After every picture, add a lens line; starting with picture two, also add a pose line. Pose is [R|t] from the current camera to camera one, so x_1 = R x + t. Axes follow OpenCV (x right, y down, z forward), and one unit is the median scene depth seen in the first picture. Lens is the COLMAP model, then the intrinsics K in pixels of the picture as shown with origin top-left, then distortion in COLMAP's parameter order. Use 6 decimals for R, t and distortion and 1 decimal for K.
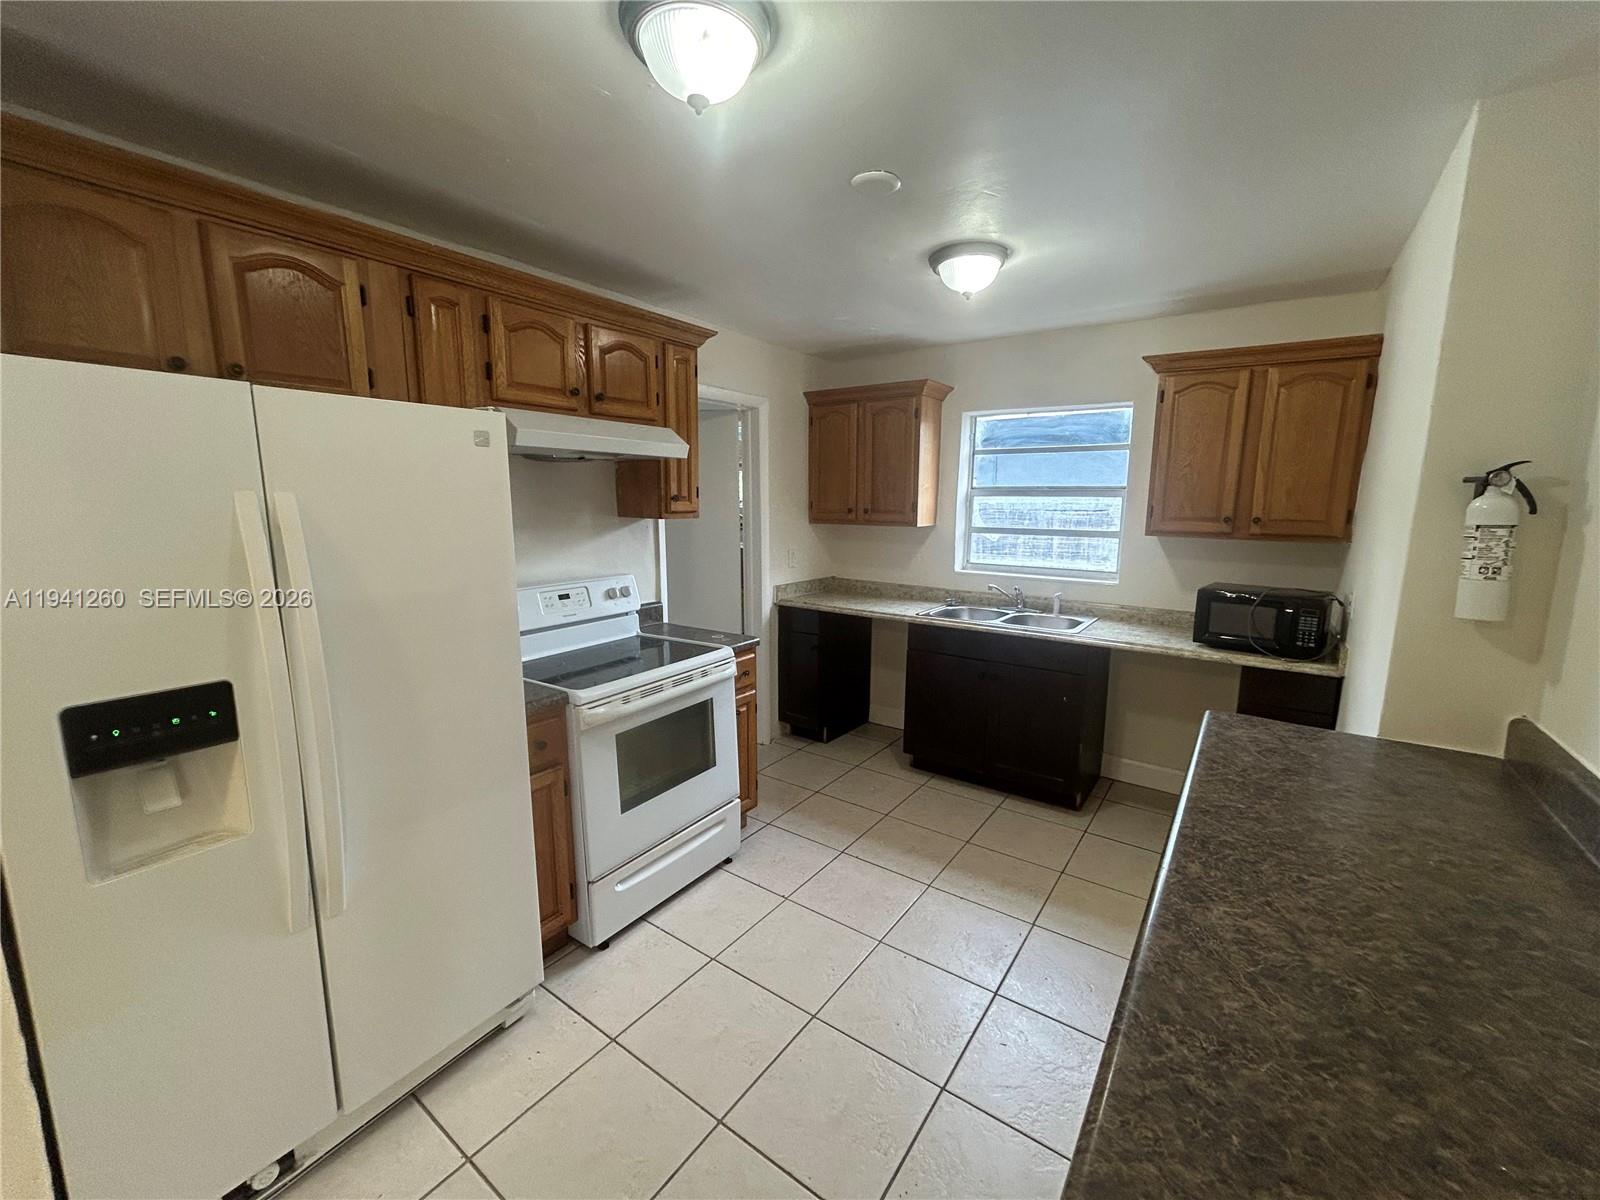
lens RADIAL K [[643.3, 0, 799.0], [0, 643.3, 604.3], [0, 0, 1]] dist [0.000150, -0.000044]
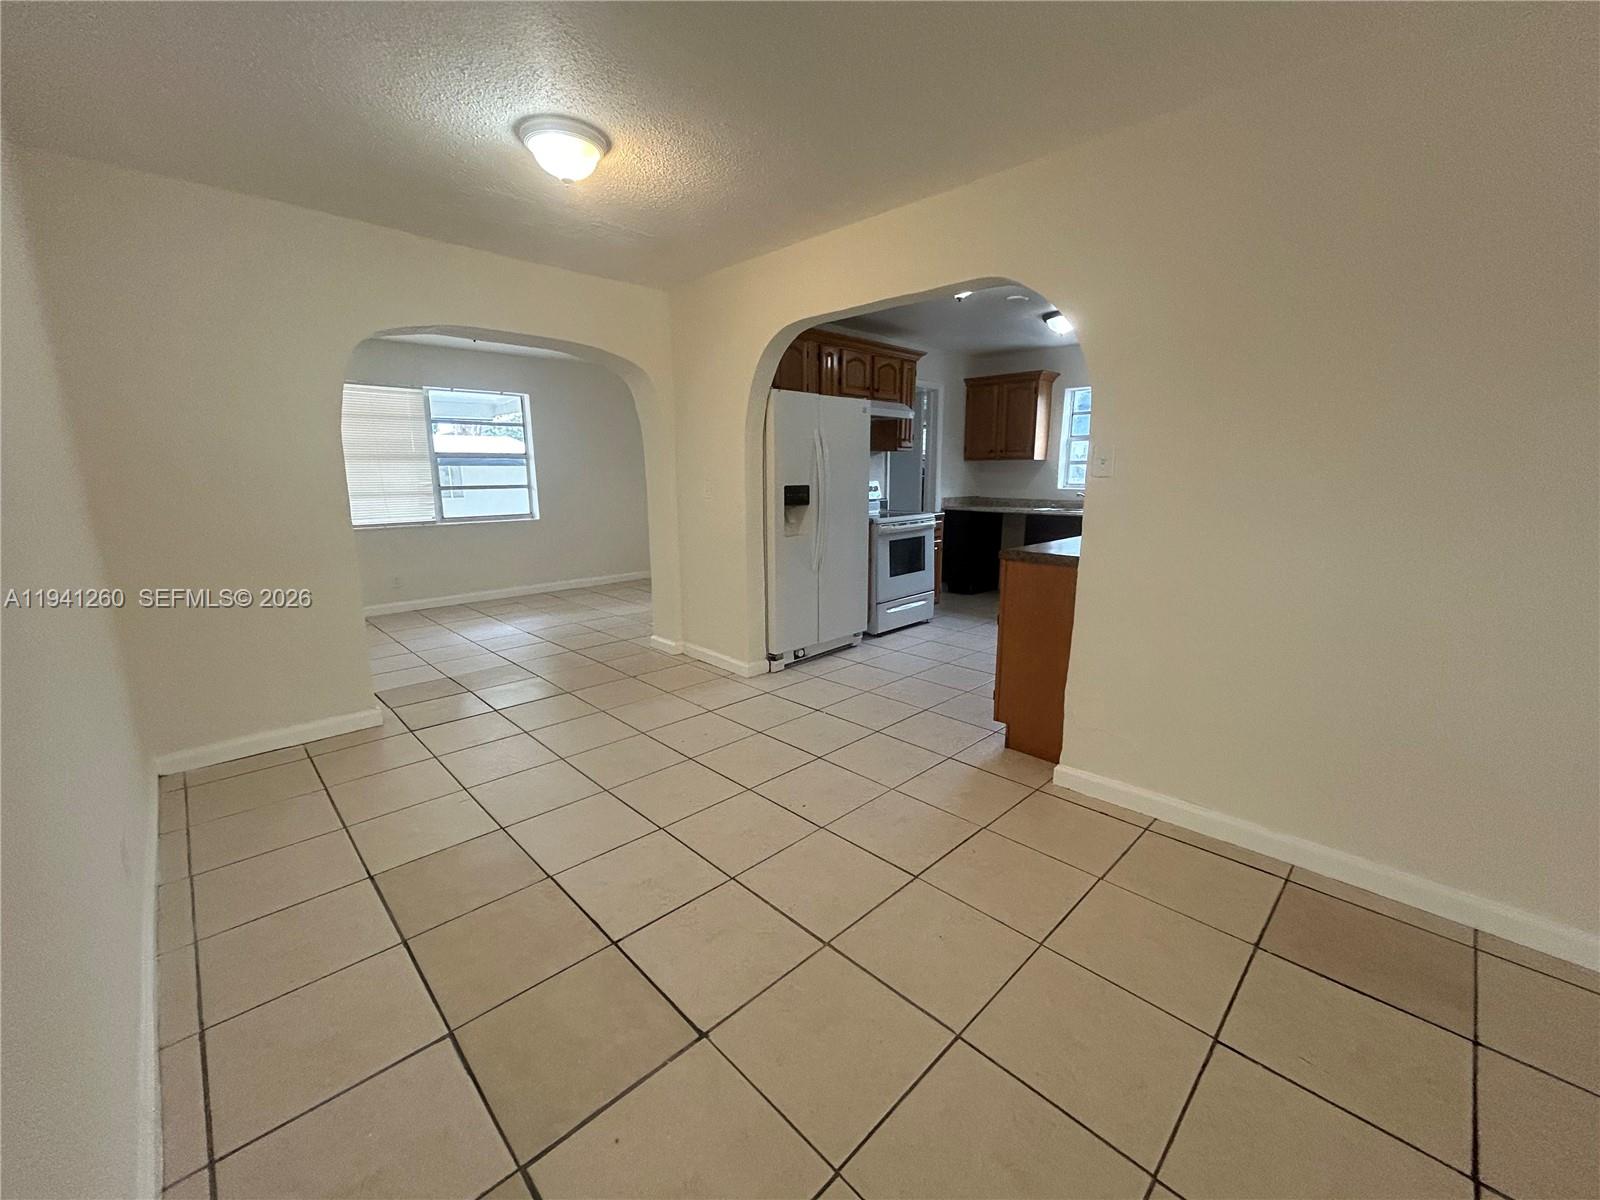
lens RADIAL K [[643.3, 0, 797.4], [0, 643.3, 597.1], [0, 0, 1]] dist [0.000150, -0.000044]
pose [[0.984082, 0.027571, -0.175565, -0.124857], [-0.021887, 0.999174, 0.034230, 0.205840], [0.176364, -0.029843, 0.983873, -0.810507]]
